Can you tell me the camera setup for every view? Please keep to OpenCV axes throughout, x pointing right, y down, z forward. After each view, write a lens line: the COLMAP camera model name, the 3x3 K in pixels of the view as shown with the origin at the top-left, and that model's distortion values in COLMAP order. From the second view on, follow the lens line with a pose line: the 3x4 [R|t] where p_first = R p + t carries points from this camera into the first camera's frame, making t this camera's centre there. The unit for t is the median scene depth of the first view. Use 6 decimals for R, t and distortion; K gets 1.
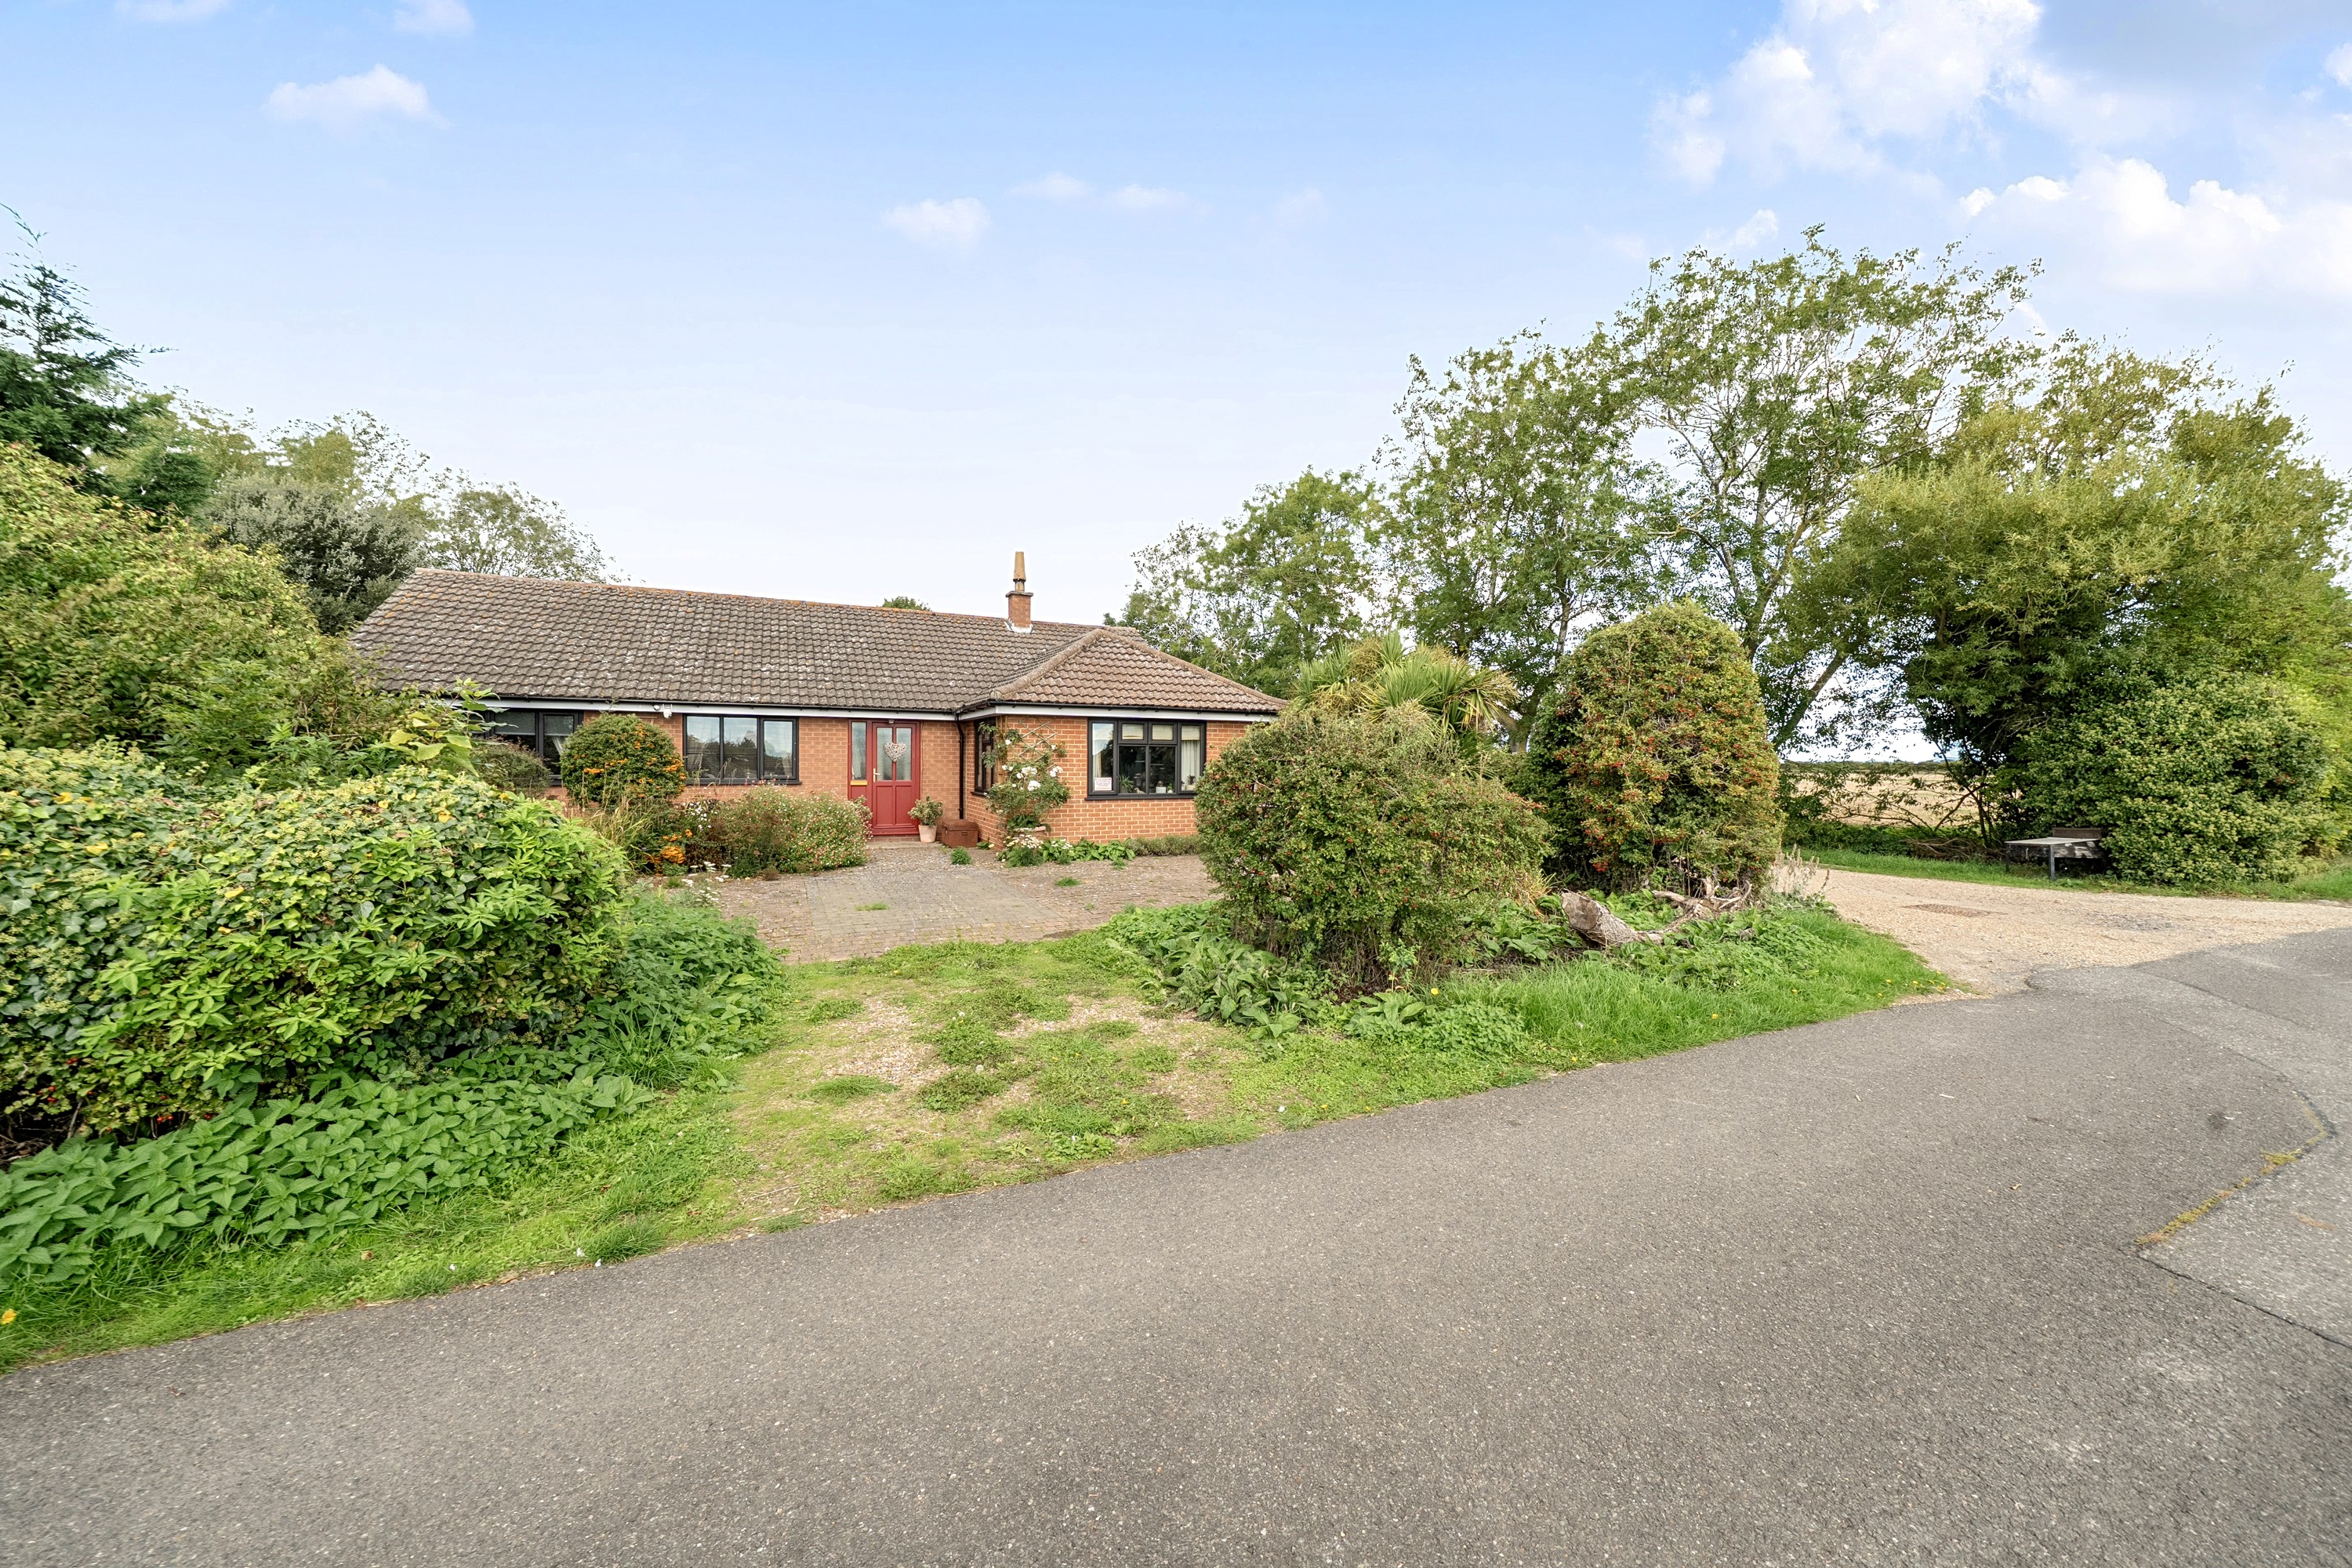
lens RADIAL K [[797.4, 0, 1174.4], [0, 797.4, 768.8], [0, 0, 1]] dist [-0.001521, -0.000030]
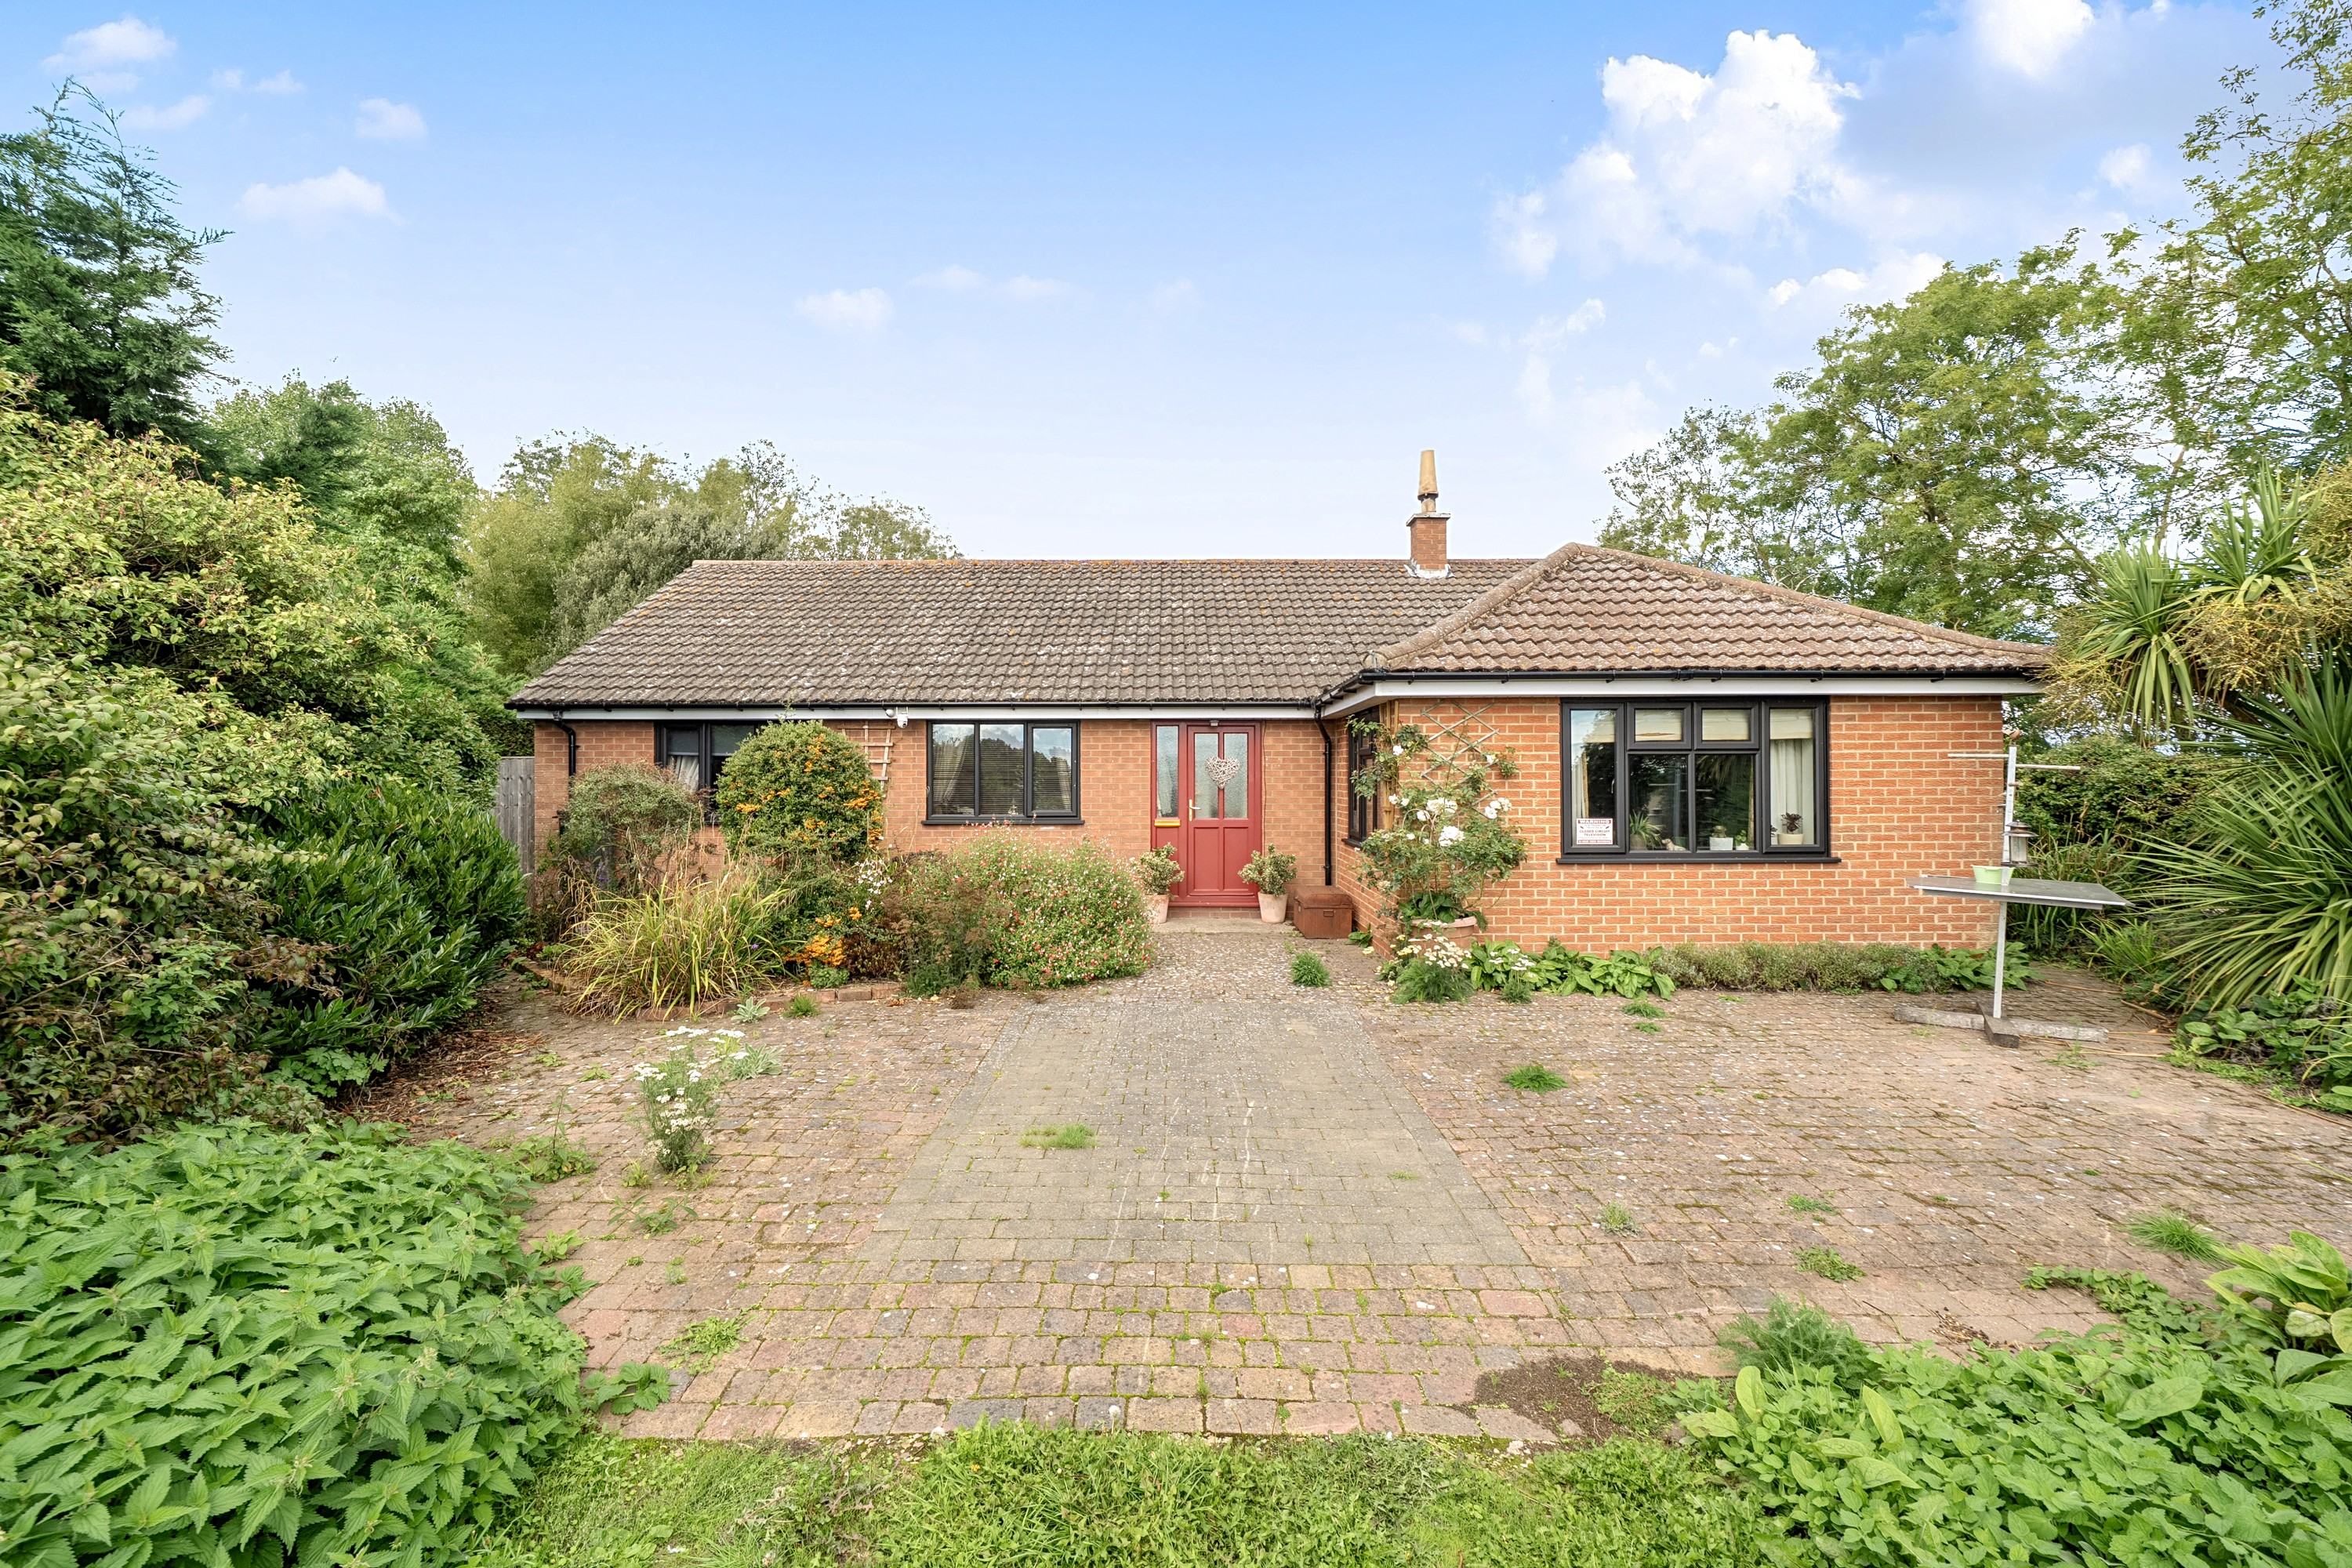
lens RADIAL K [[946.6, 0, 1174.4], [0, 946.6, 778.5], [0, 0, 1]] dist [0.001957, 0.000128]
pose [[0.893758, -0.010546, -0.448426, -0.056147], [0.004662, 0.999888, -0.014223, -0.006484], [0.448526, 0.010622, 0.893707, 0.339310]]
